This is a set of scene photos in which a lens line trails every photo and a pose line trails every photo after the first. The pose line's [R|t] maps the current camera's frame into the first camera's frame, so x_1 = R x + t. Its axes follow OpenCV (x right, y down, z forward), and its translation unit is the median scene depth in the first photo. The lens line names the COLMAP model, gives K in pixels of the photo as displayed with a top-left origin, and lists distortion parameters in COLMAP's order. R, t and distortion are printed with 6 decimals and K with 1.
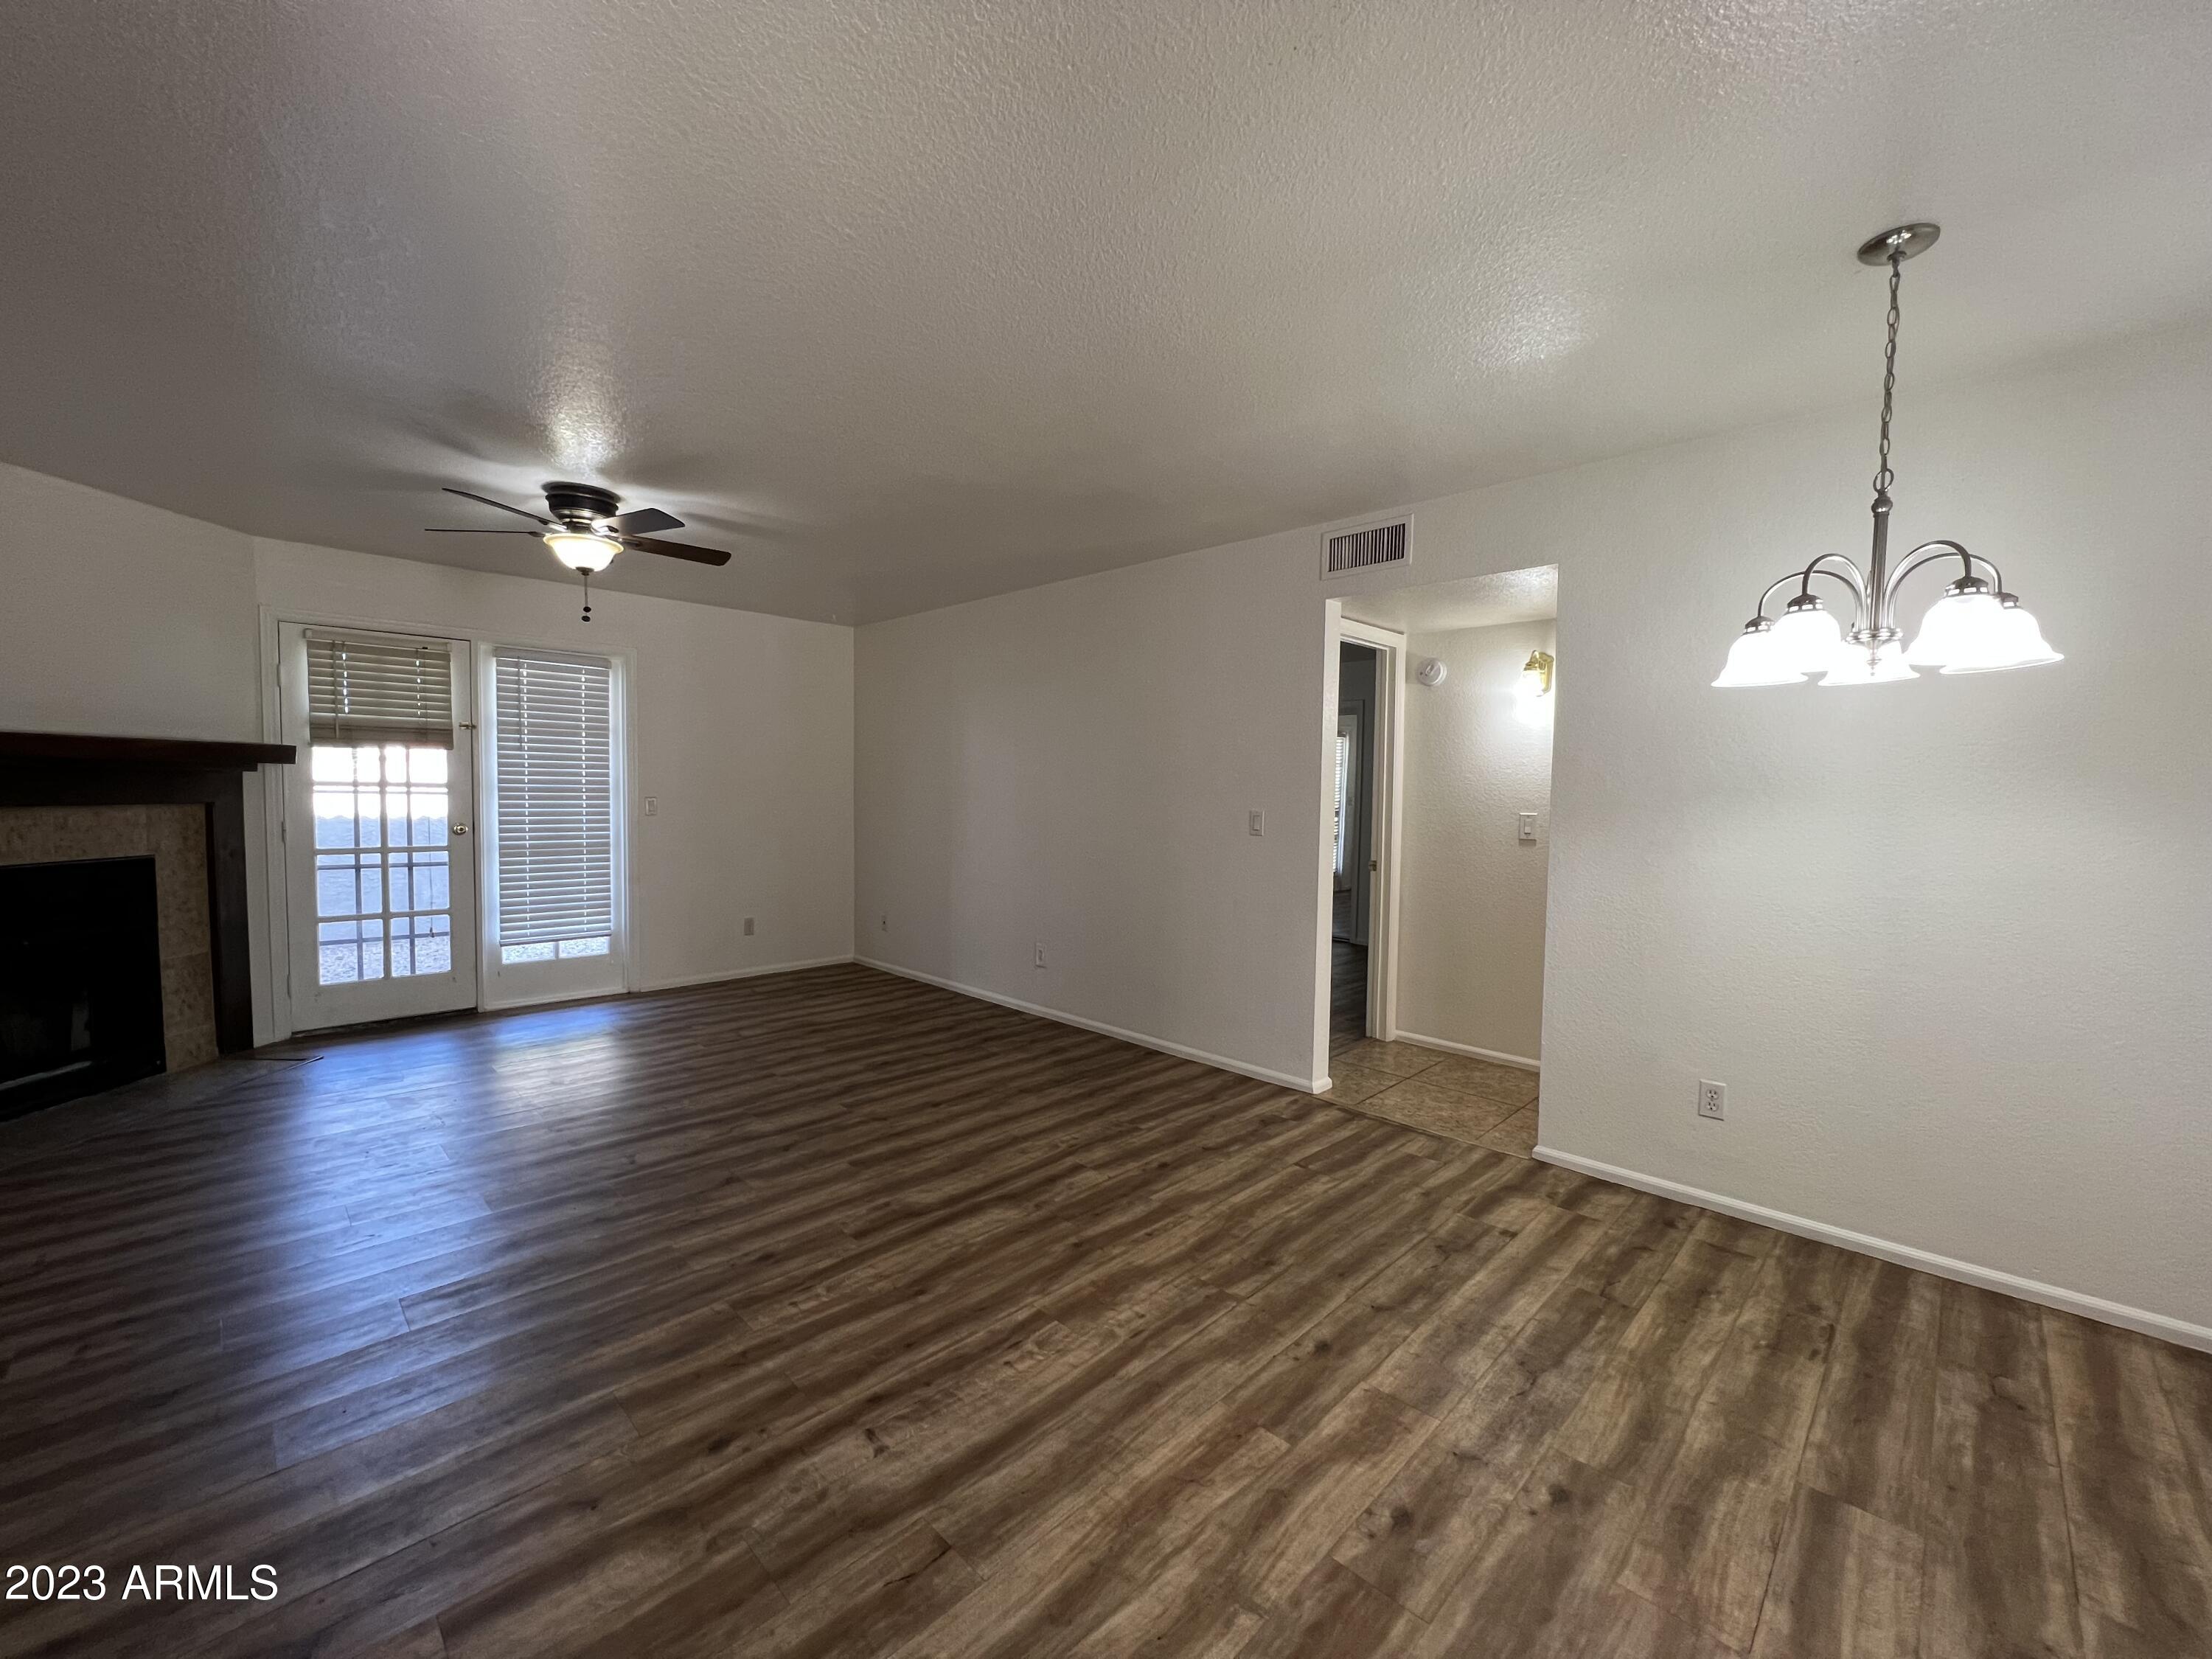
lens RADIAL K [[885.7, 0, 1105.6], [0, 885.7, 834.7], [0, 0, 1]] dist [0.000426, 0.000093]
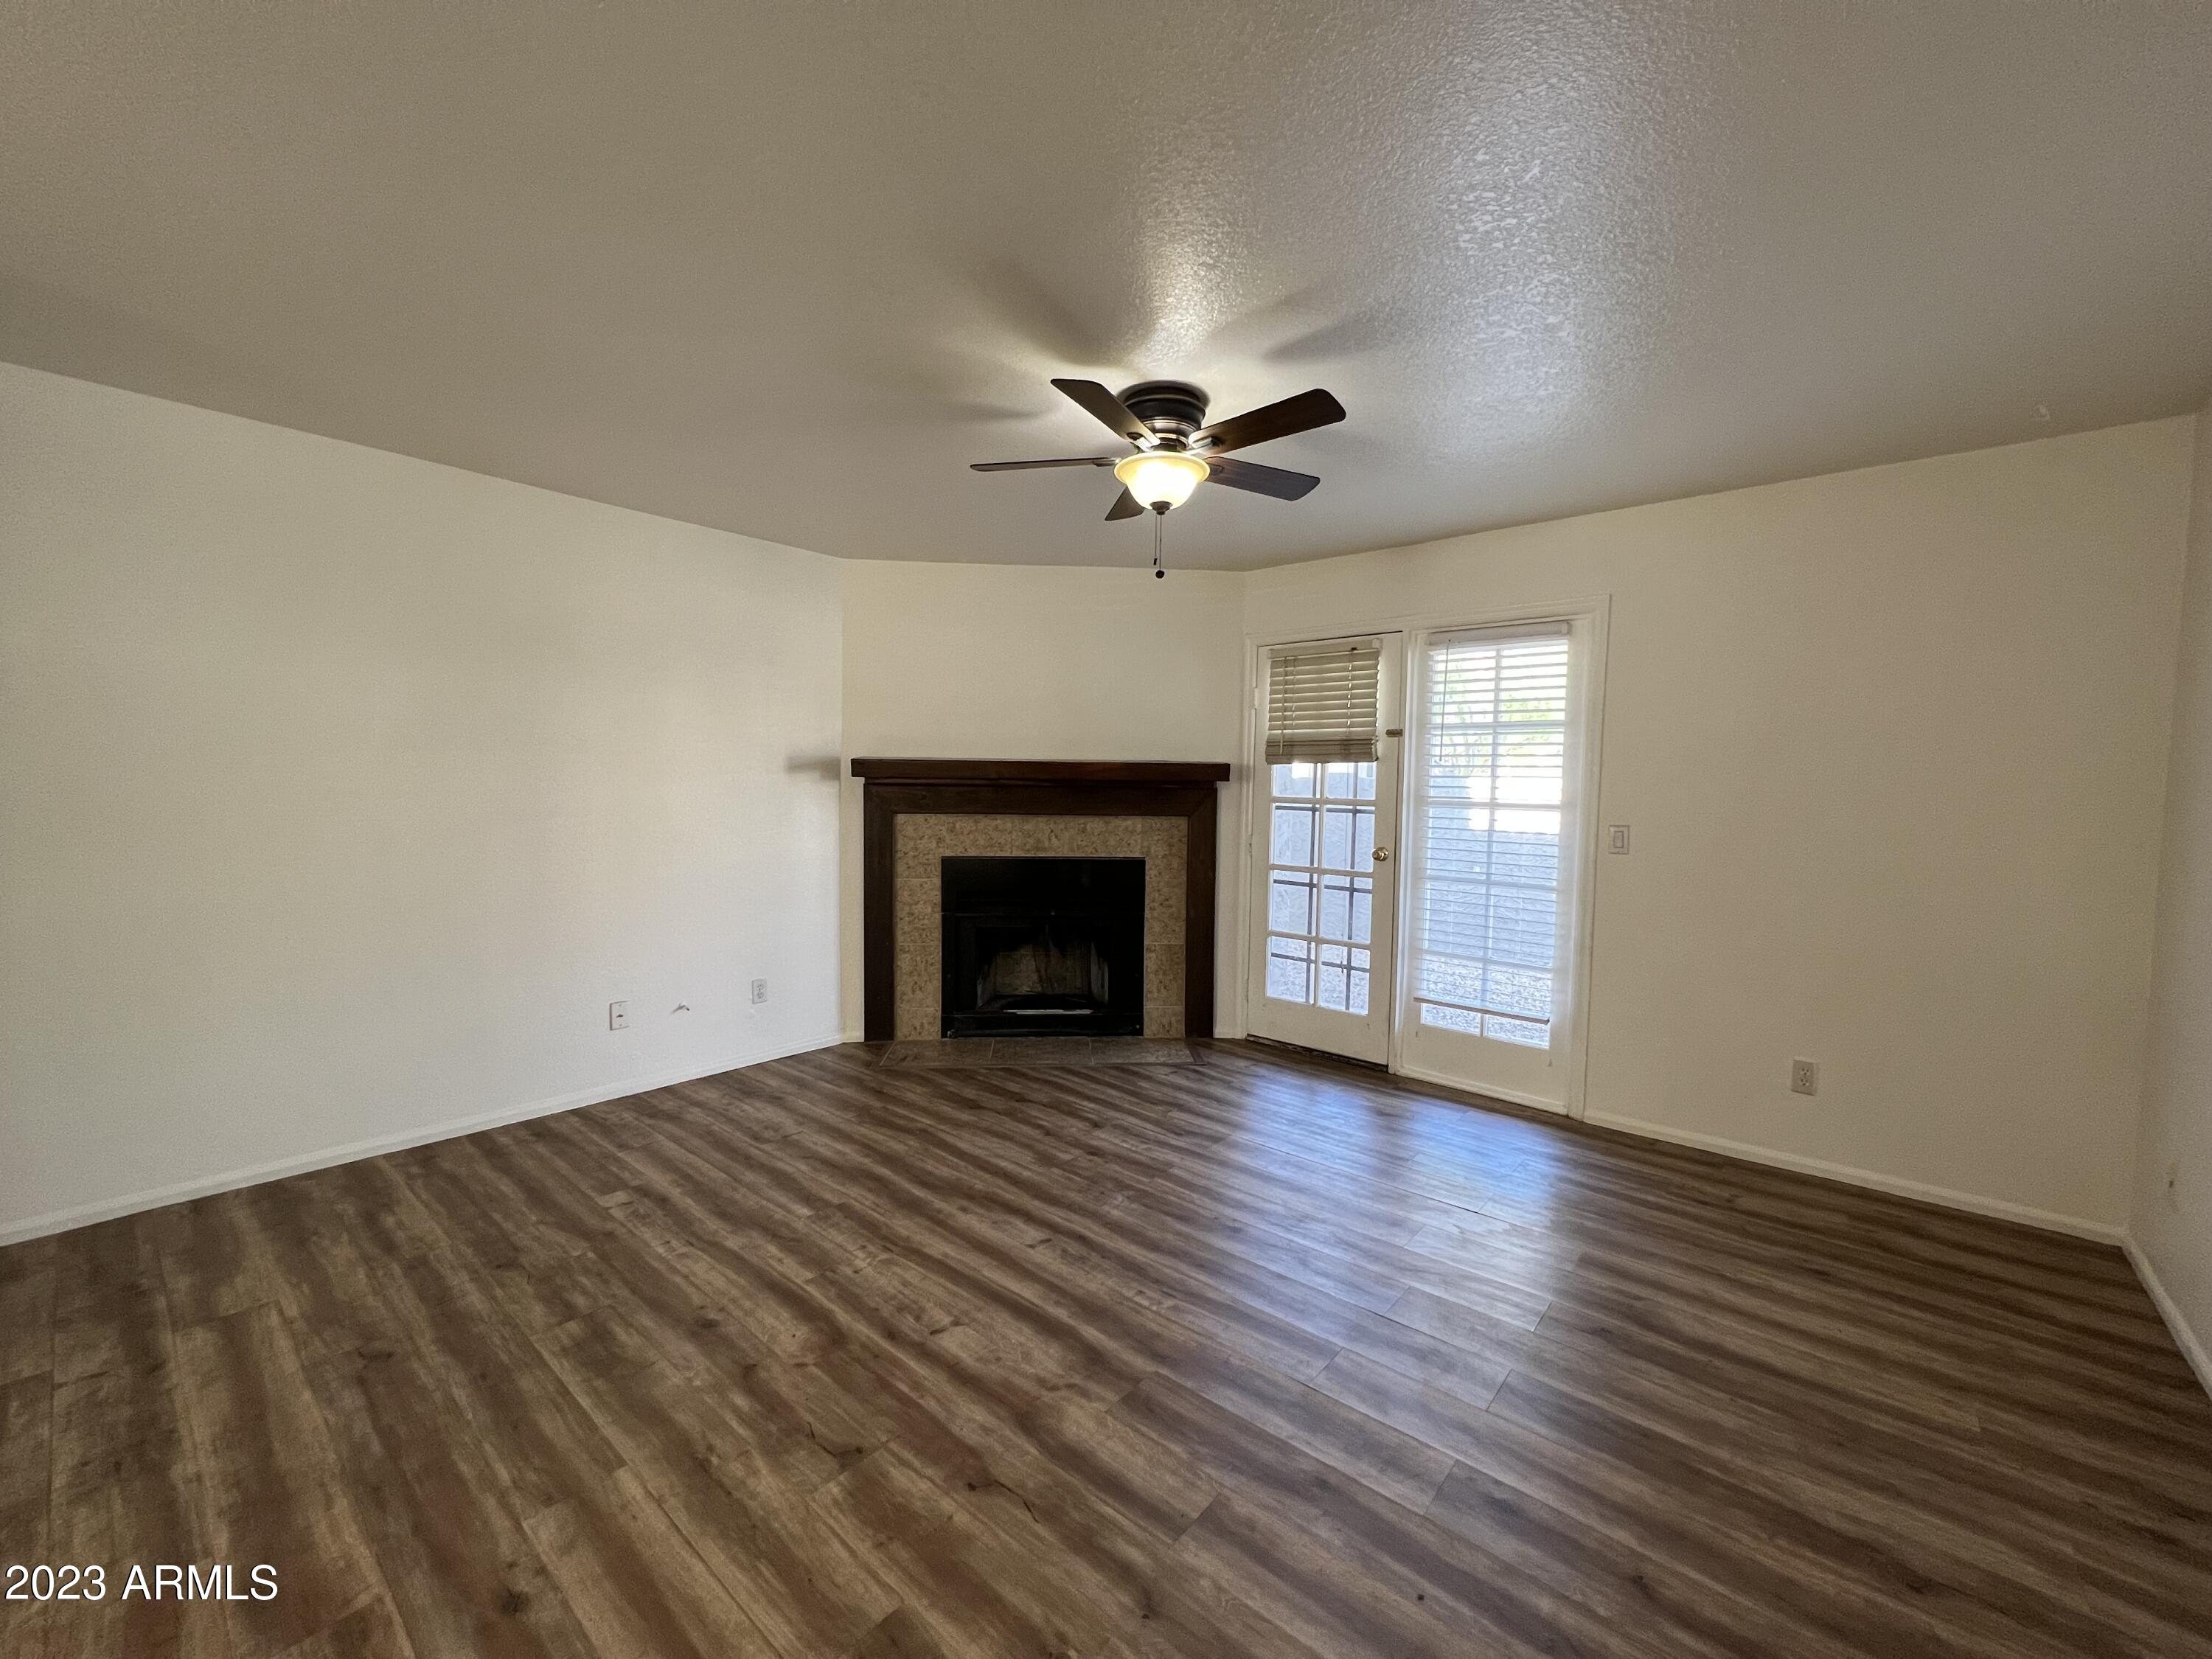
lens RADIAL K [[885.7, 0, 1109.3], [0, 885.7, 834.4], [0, 0, 1]] dist [0.000426, 0.000093]
pose [[0.073735, 0.043055, -0.996348, 0.162343], [-0.066610, 0.997049, 0.038156, -0.062249], [0.995051, 0.063554, 0.076385, 1.029914]]
